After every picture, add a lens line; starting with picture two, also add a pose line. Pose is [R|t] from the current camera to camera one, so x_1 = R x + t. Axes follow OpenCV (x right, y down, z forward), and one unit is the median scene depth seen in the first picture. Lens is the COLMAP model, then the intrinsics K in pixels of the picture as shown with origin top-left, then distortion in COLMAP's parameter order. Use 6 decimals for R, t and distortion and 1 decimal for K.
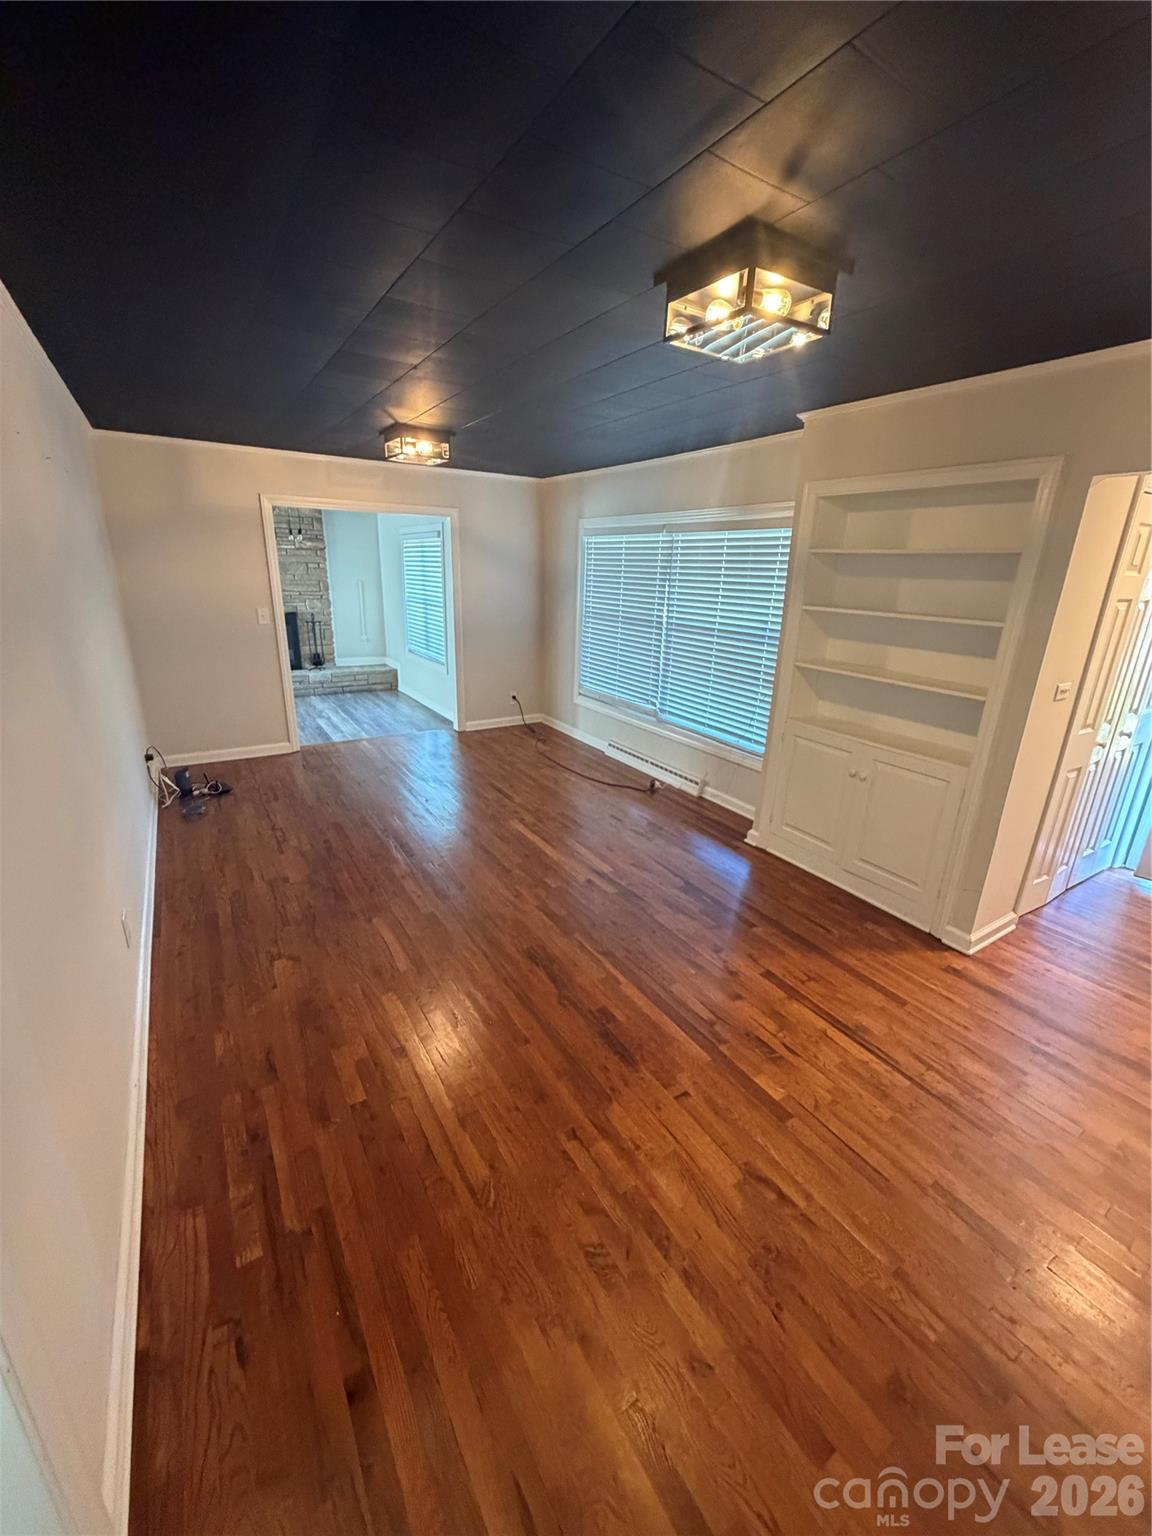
lens RADIAL K [[609.9, 0, 576.0], [0, 609.9, 768.0], [0, 0, 1]] dist [0.001312, 0.000089]
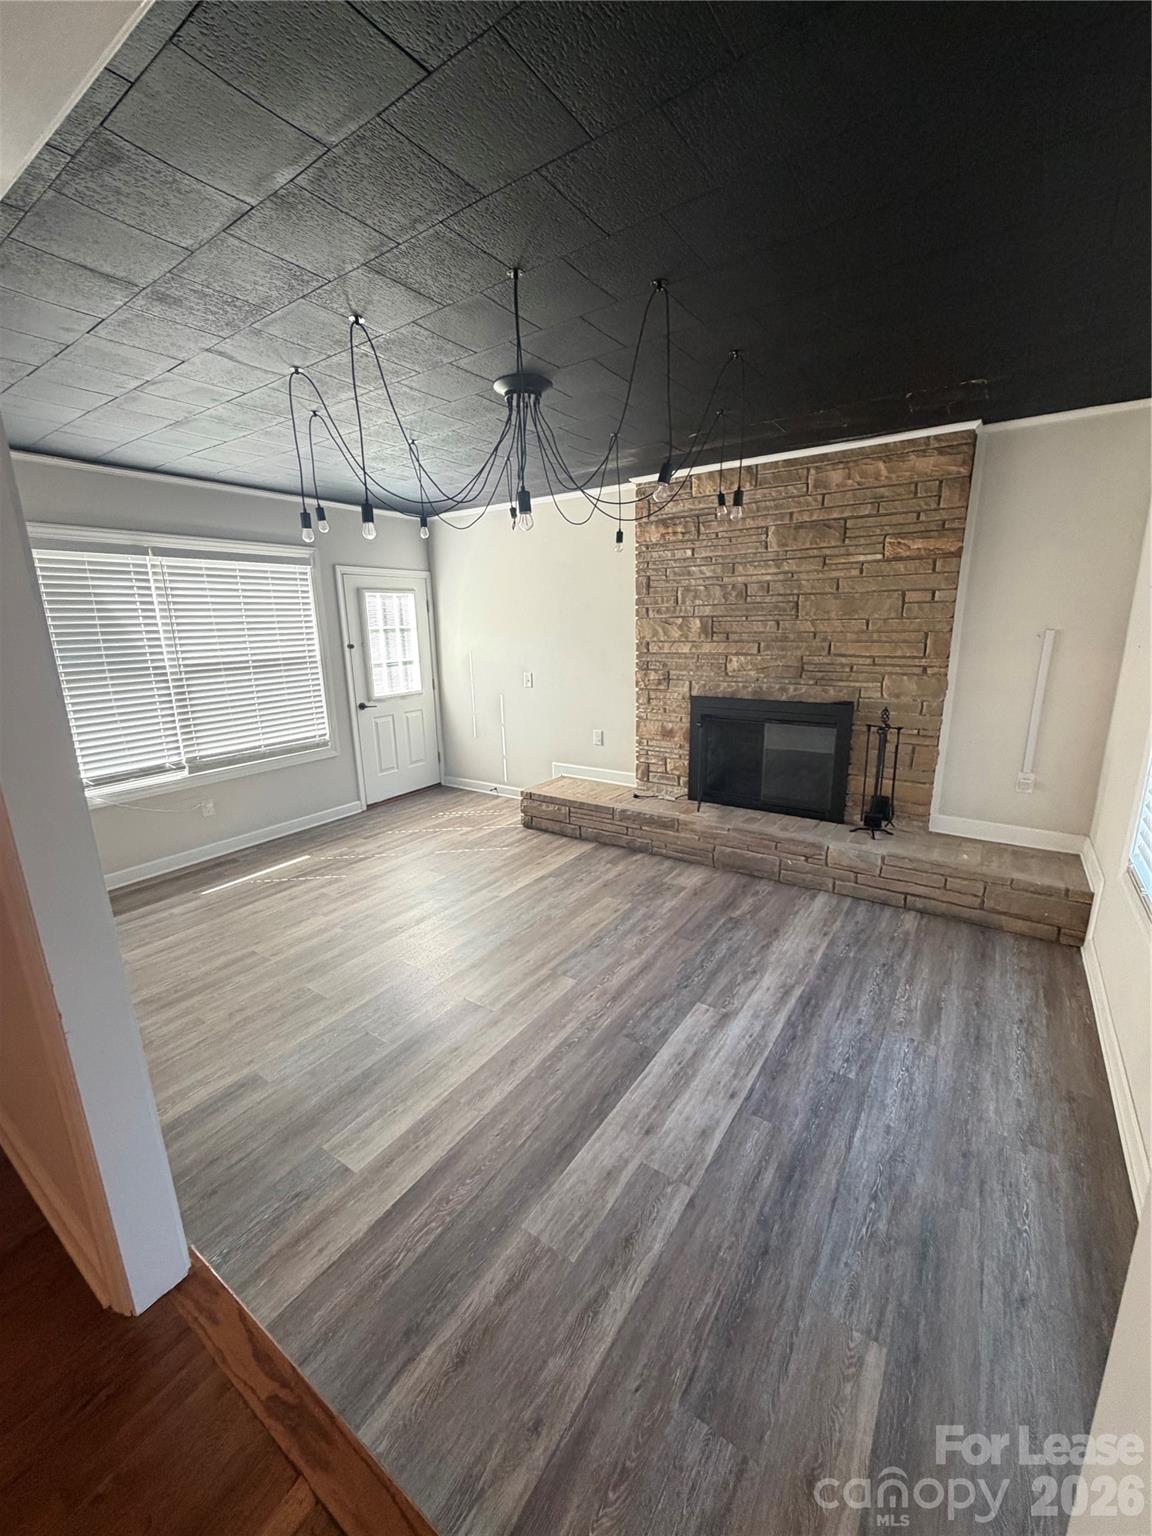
lens RADIAL K [[609.9, 0, 576.0], [0, 609.9, 768.0], [0, 0, 1]] dist [0.001312, 0.000089]
pose [[0.387883, 0.179201, -0.904120, -0.121863], [-0.261186, 0.962080, 0.078635, -0.186267], [0.883928, 0.205642, 0.419980, 0.626980]]
